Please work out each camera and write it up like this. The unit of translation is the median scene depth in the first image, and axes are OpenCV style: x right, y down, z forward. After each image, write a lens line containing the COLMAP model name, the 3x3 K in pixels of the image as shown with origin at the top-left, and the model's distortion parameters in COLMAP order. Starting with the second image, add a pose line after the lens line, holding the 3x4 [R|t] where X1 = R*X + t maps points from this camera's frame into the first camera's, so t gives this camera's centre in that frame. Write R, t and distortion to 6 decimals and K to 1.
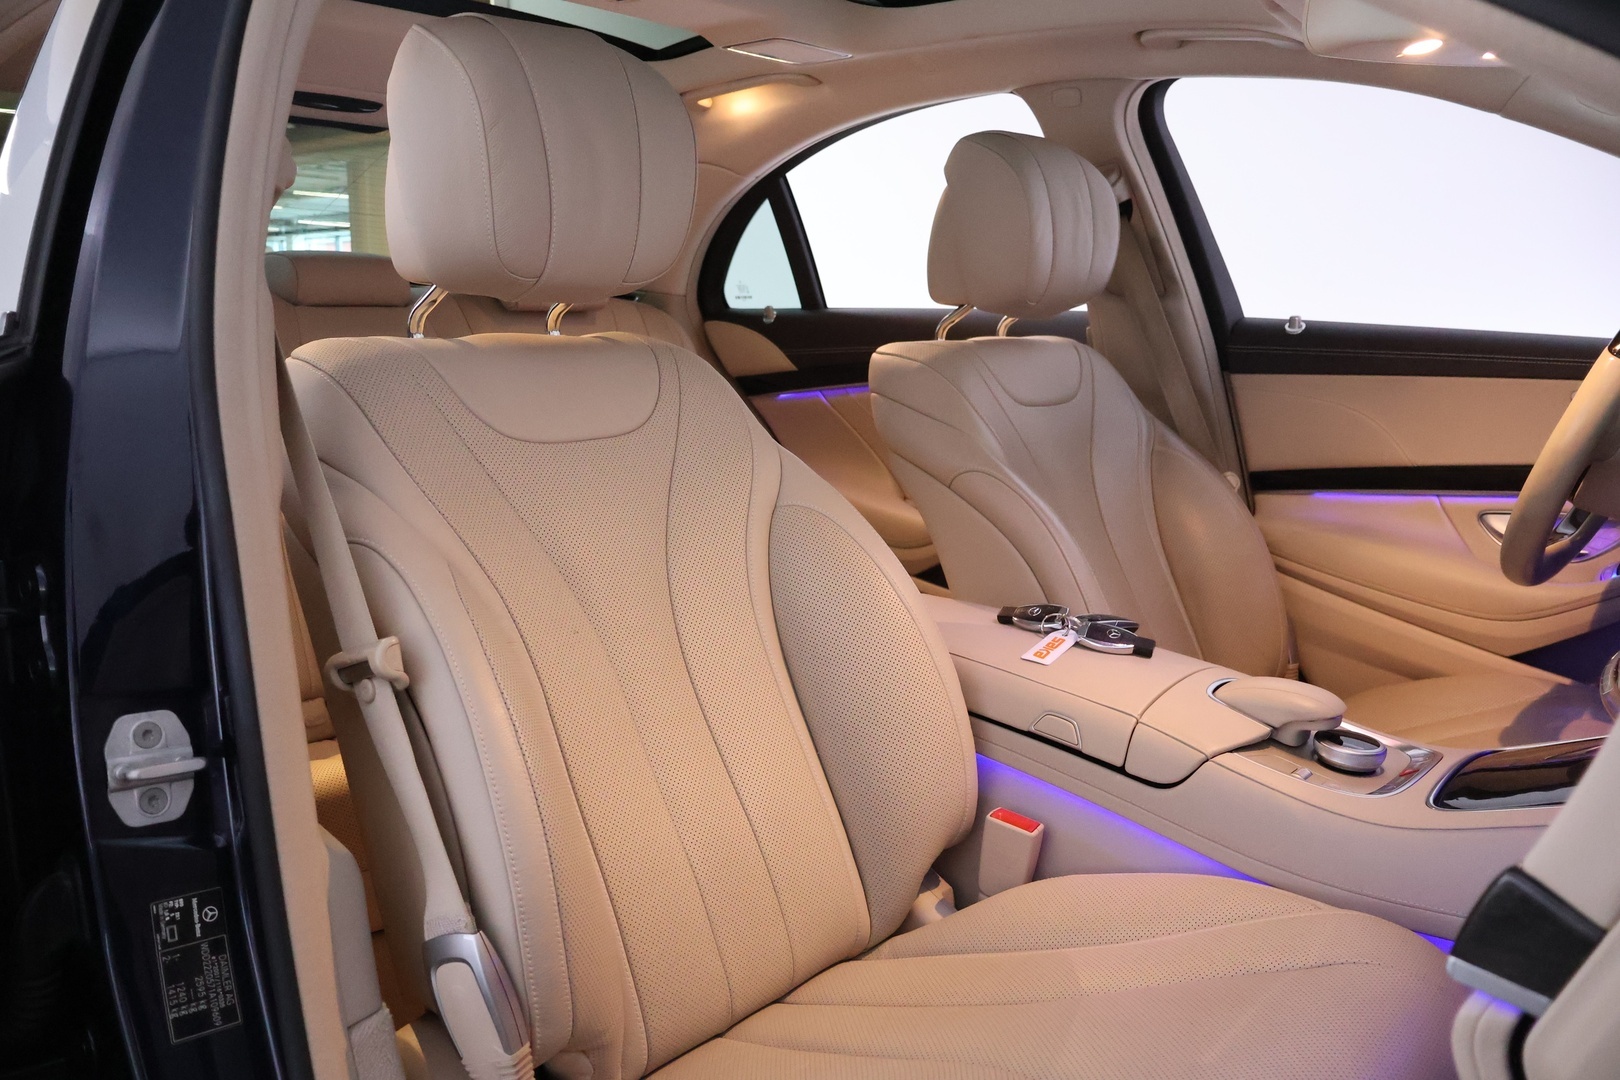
lens RADIAL K [[1345.8, 0, 816.1], [0, 1345.8, 540.1], [0, 0, 1]] dist [-0.009454, 0.005065]
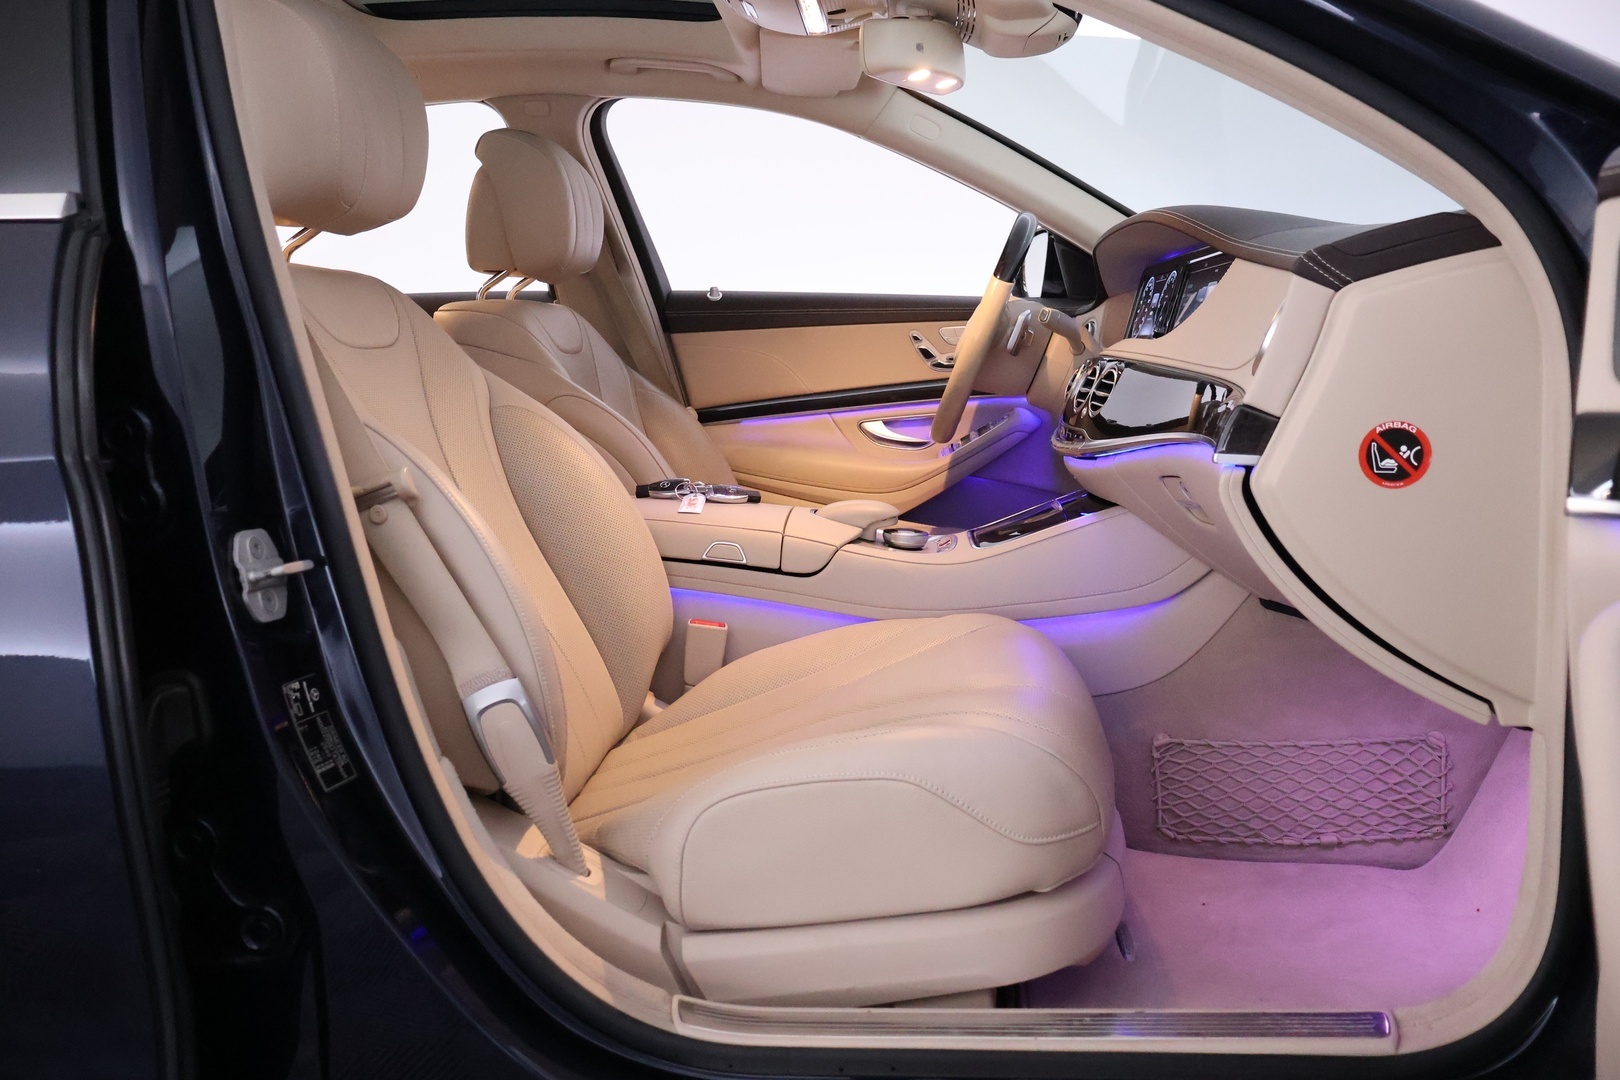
lens RADIAL K [[1345.8, 0, 816.1], [0, 1345.8, 540.1], [0, 0, 1]] dist [-0.009454, 0.005065]
pose [[0.815761, -0.110058, 0.567821, -0.512156], [0.132061, 0.991239, 0.002402, 0.133897], [-0.563111, 0.073028, 0.823148, -0.176315]]
